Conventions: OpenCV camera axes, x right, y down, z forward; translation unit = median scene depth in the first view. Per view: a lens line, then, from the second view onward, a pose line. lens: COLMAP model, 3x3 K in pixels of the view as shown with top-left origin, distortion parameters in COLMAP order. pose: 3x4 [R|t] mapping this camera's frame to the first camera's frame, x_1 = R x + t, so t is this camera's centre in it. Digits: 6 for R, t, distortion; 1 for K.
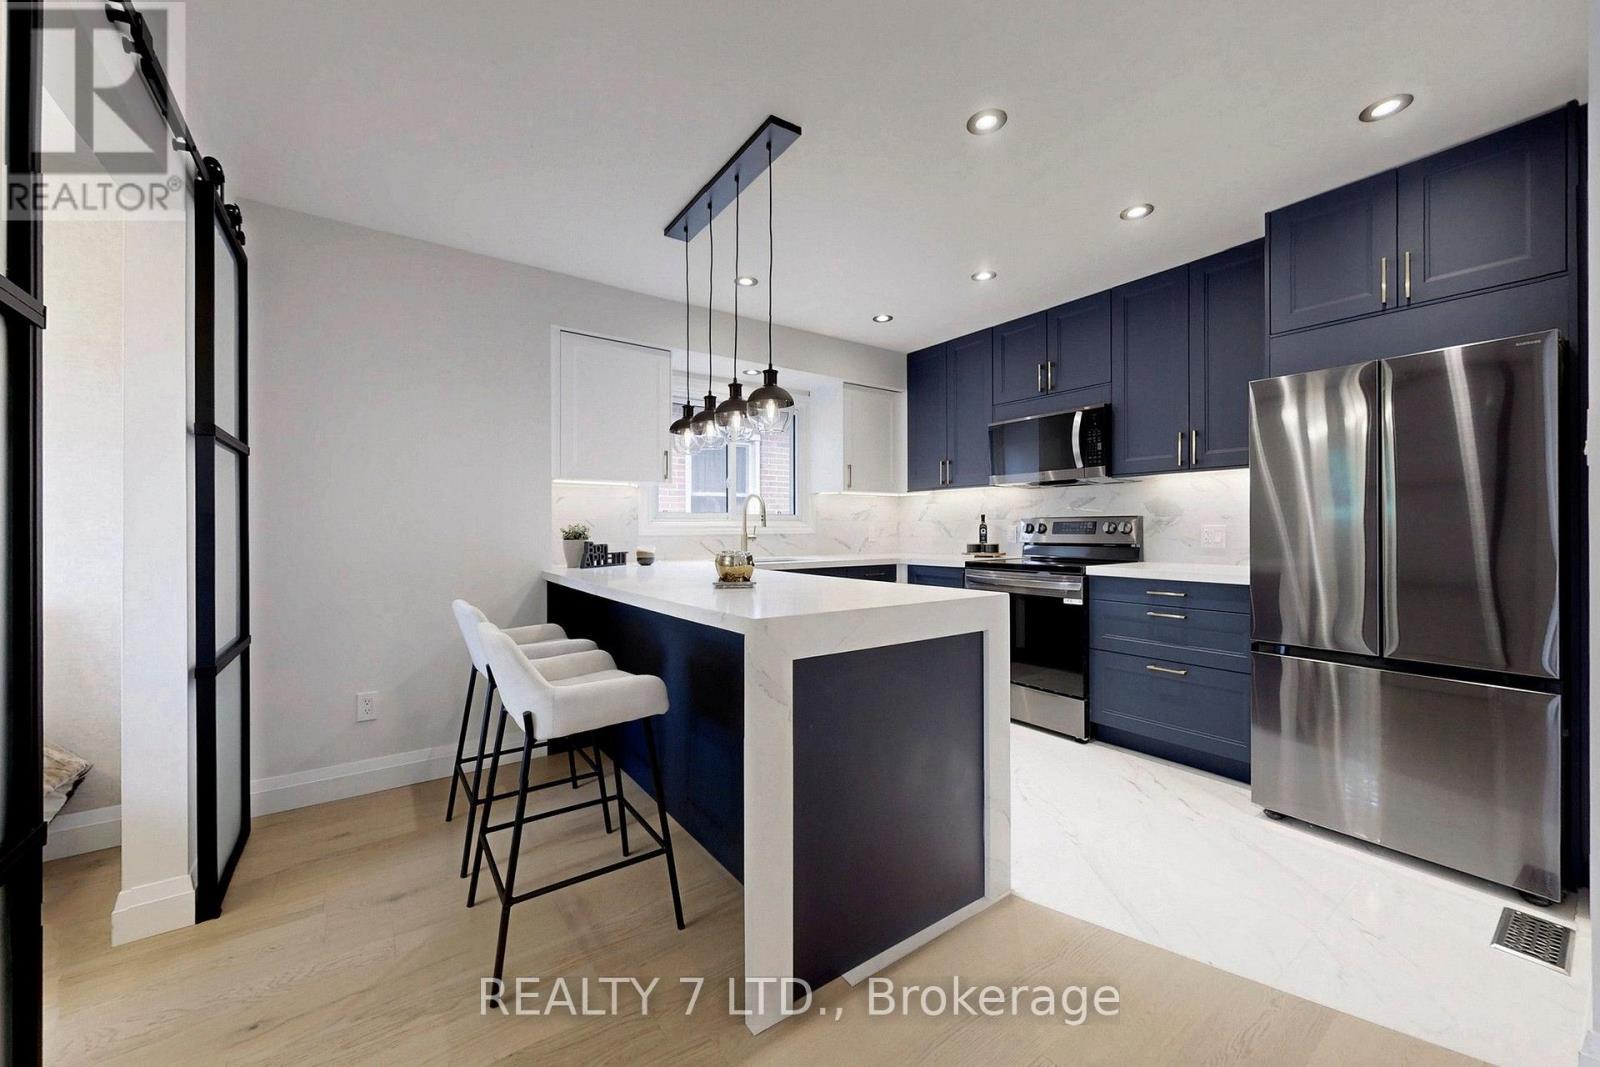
lens RADIAL K [[605.9, 0, 801.4], [0, 605.9, 528.8], [0, 0, 1]] dist [-0.002730, -0.000055]
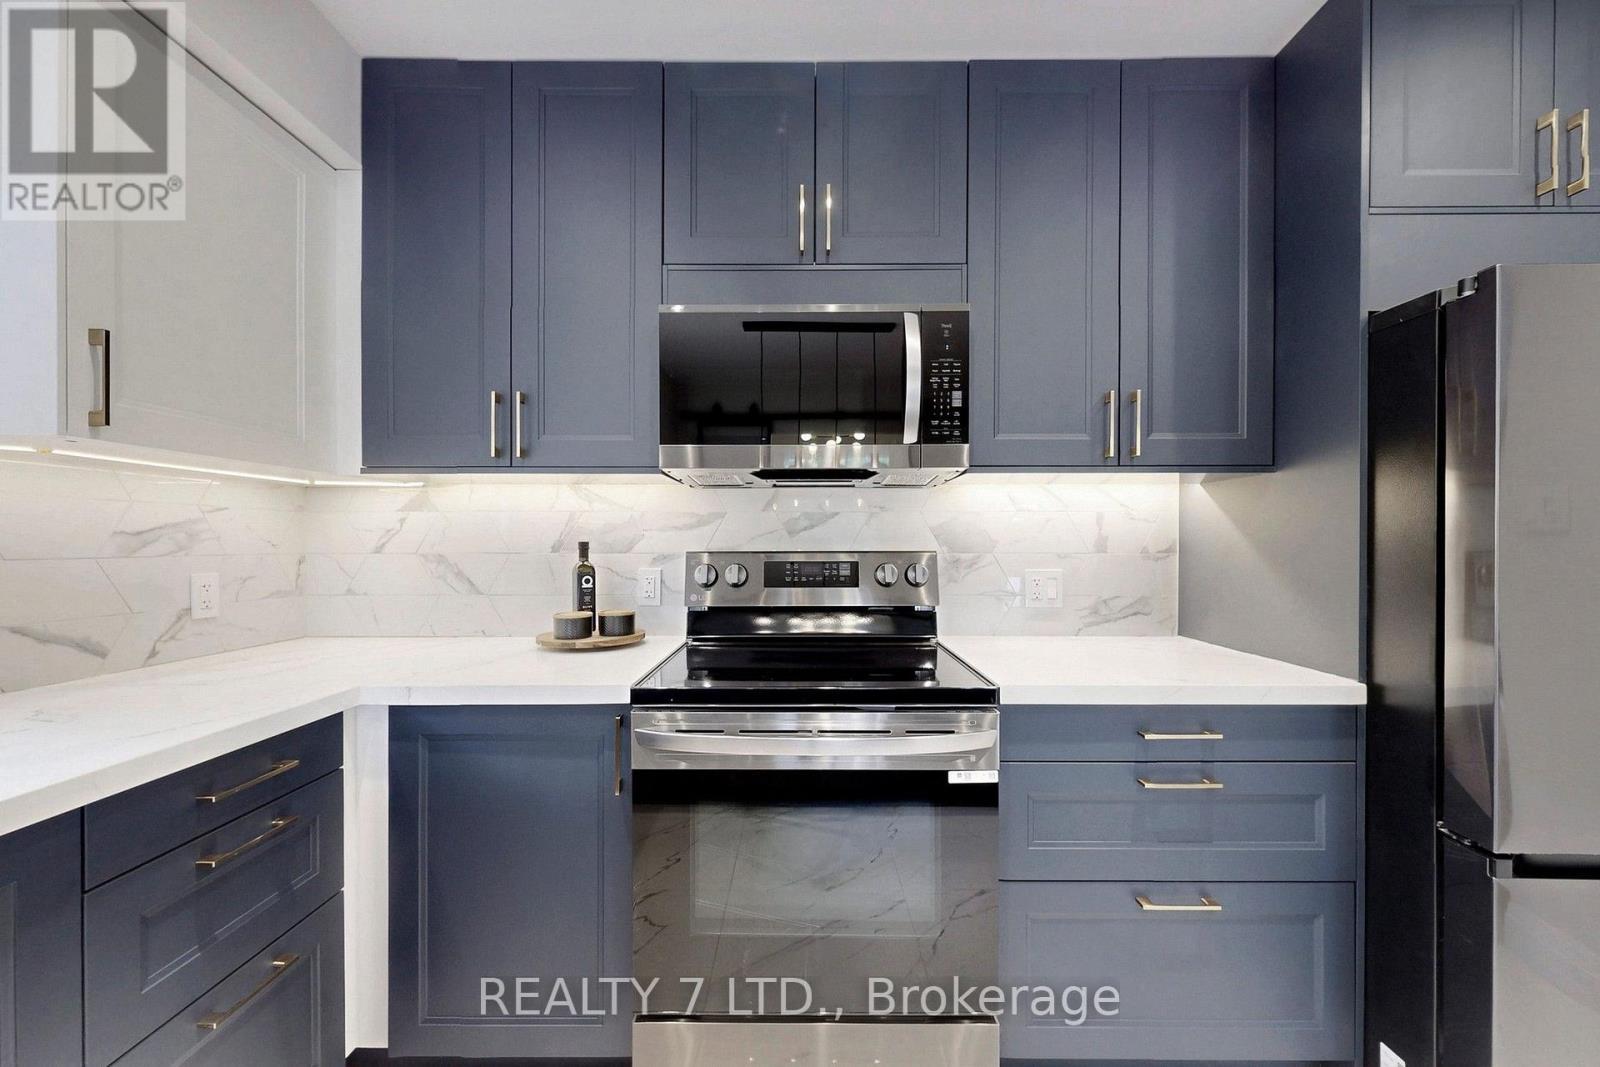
lens RADIAL K [[605.9, 0, 798.4], [0, 605.9, 544.1], [0, 0, 1]] dist [-0.002730, -0.000055]
pose [[0.583044, 0.001454, 0.812439, 0.047425], [-0.001402, 0.999999, -0.000784, -0.022719], [-0.812439, -0.000682, 0.583045, 0.650161]]
